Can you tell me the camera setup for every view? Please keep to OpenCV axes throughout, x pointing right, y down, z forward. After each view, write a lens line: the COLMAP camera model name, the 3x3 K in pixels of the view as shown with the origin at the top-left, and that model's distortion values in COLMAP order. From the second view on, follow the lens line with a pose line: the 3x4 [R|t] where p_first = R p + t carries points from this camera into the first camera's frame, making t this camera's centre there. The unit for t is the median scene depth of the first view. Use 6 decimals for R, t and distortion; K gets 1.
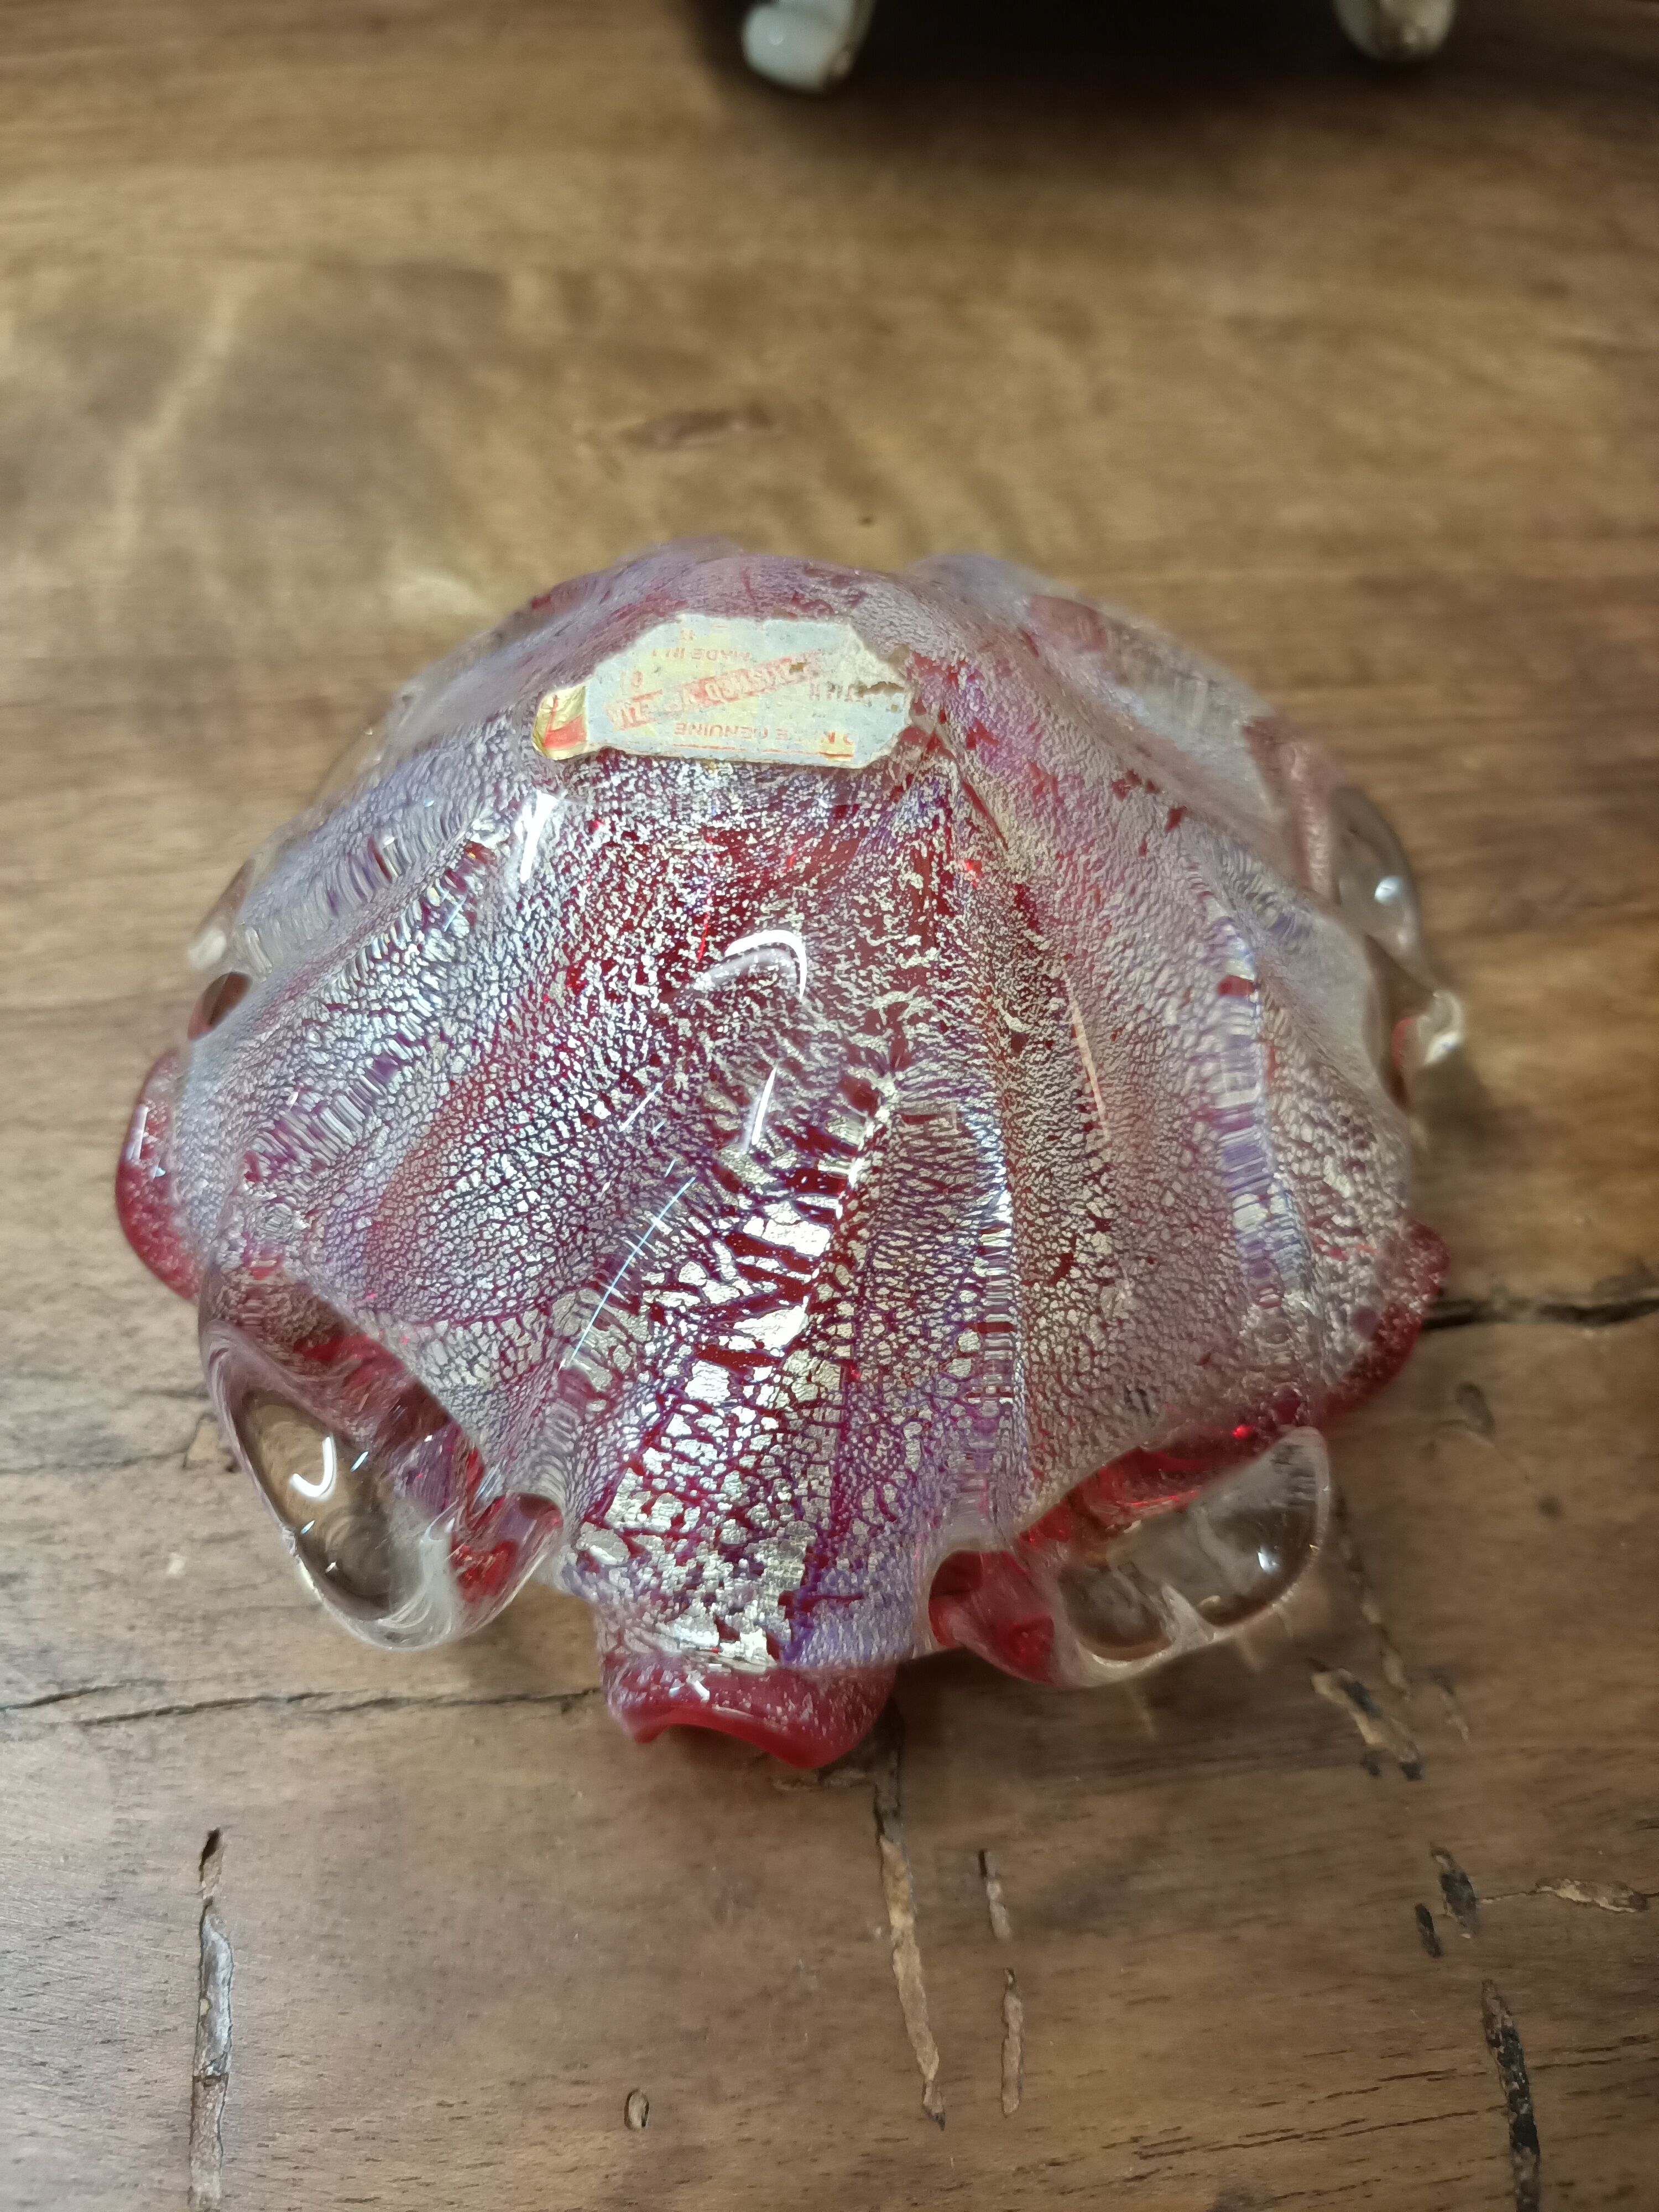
lens RADIAL K [[1708.1, 0, 830.9], [0, 1708.1, 1098.4], [0, 0, 1]] dist [0.000922, -0.041587]
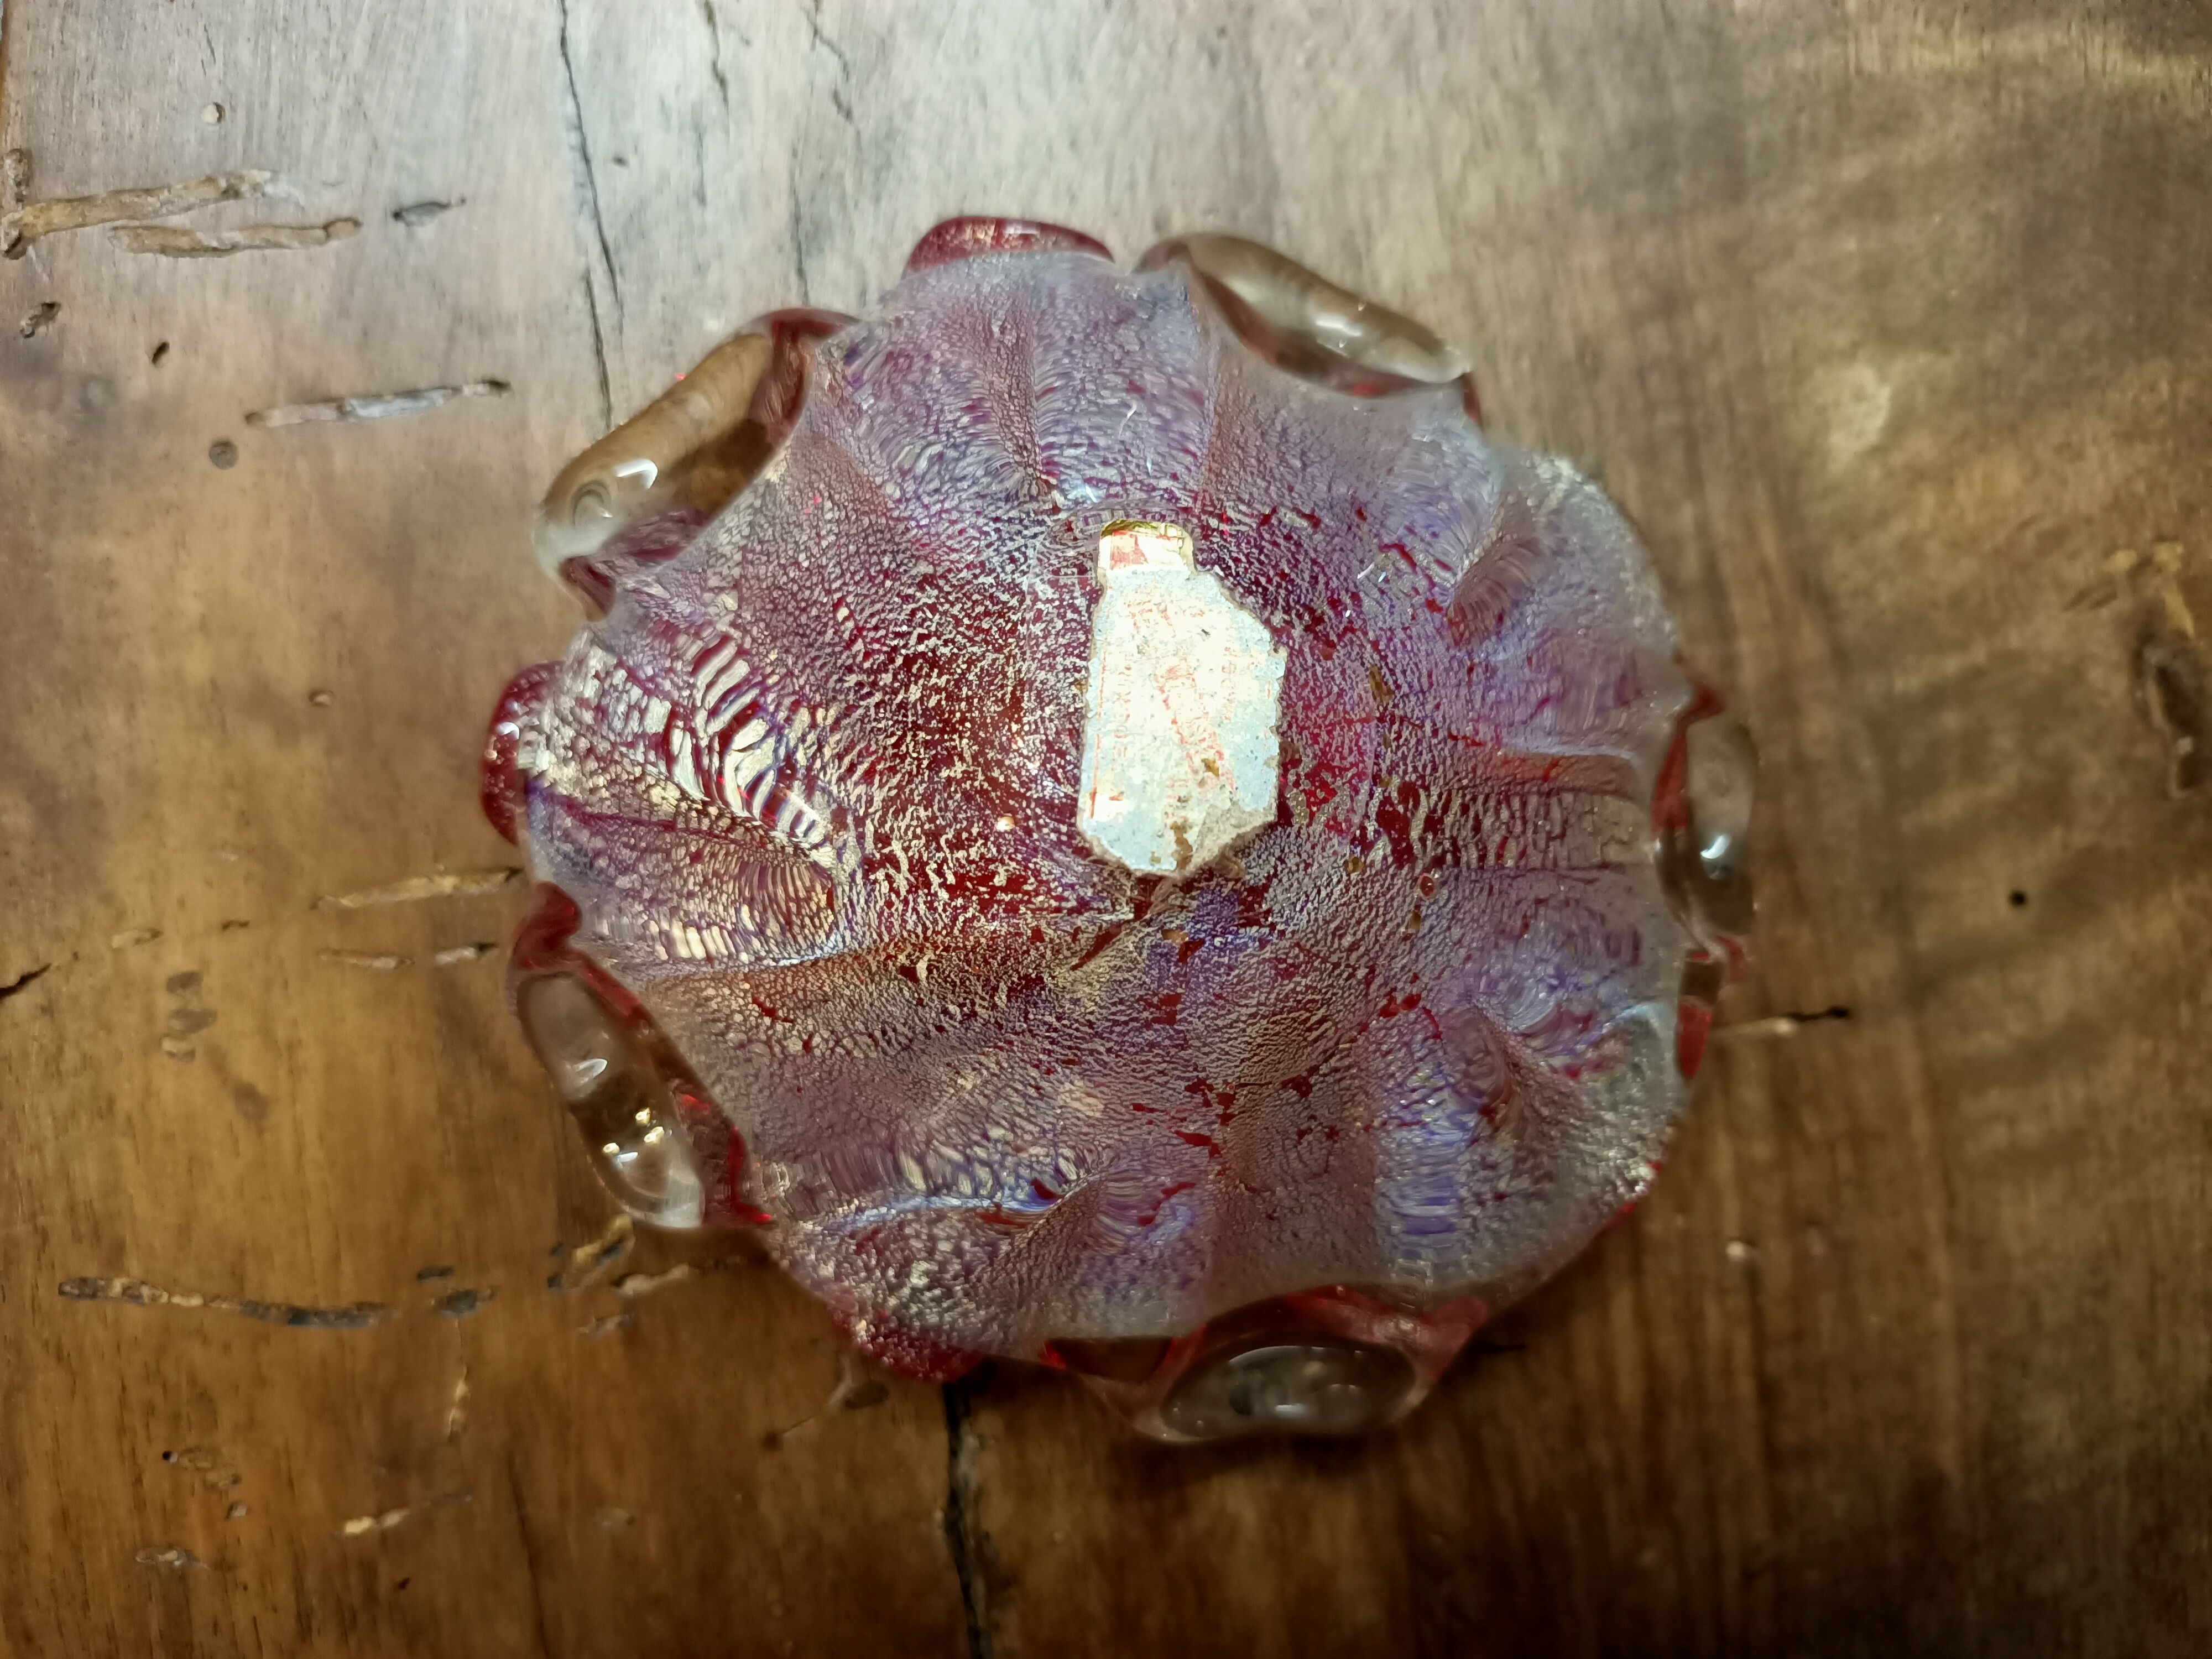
lens RADIAL K [[1708.1, 0, 1106.8], [0, 1708.1, 836.3], [0, 0, 1]] dist [0.000922, -0.041587]
pose [[-0.009352, 0.998263, -0.058166, 0.085391], [-0.860882, 0.021555, 0.508348, -0.747207], [0.508718, 0.054828, 0.859185, 0.090664]]
